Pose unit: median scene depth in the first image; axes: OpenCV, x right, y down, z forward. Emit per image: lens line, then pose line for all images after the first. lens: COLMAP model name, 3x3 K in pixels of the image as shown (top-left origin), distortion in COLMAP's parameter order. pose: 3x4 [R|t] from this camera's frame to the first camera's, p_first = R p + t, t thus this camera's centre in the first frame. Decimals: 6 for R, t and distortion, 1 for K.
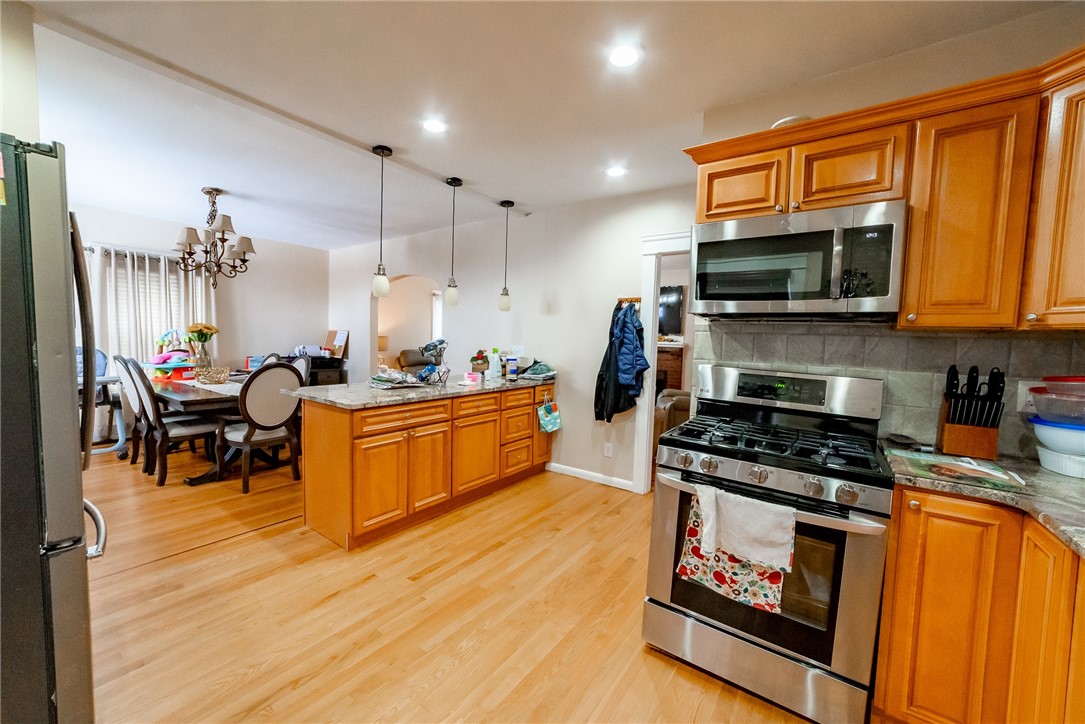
lens RADIAL K [[417.6, 0, 534.0], [0, 417.6, 361.1], [0, 0, 1]] dist [-0.000937, 0.000237]
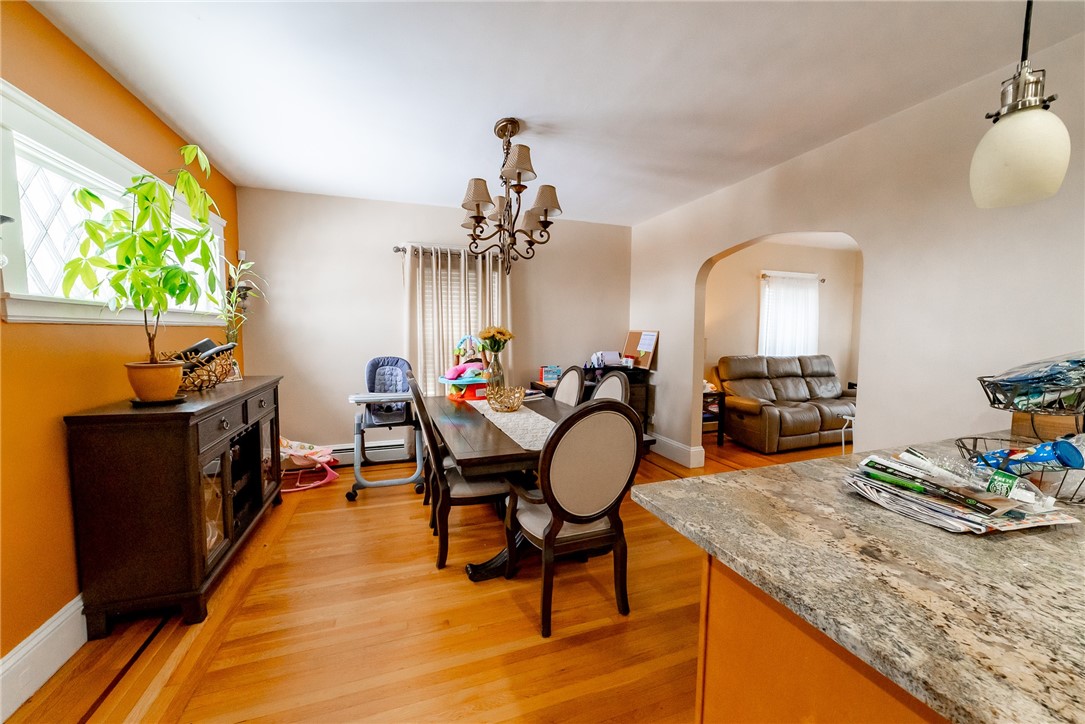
lens RADIAL K [[417.6, 0, 546.9], [0, 417.6, 354.3], [0, 0, 1]] dist [-0.000937, 0.000237]
pose [[0.839716, 0.005643, -0.542997, -0.303837], [-0.012222, 0.999889, -0.008508, -0.035208], [0.542889, 0.013781, 0.839691, 0.412286]]
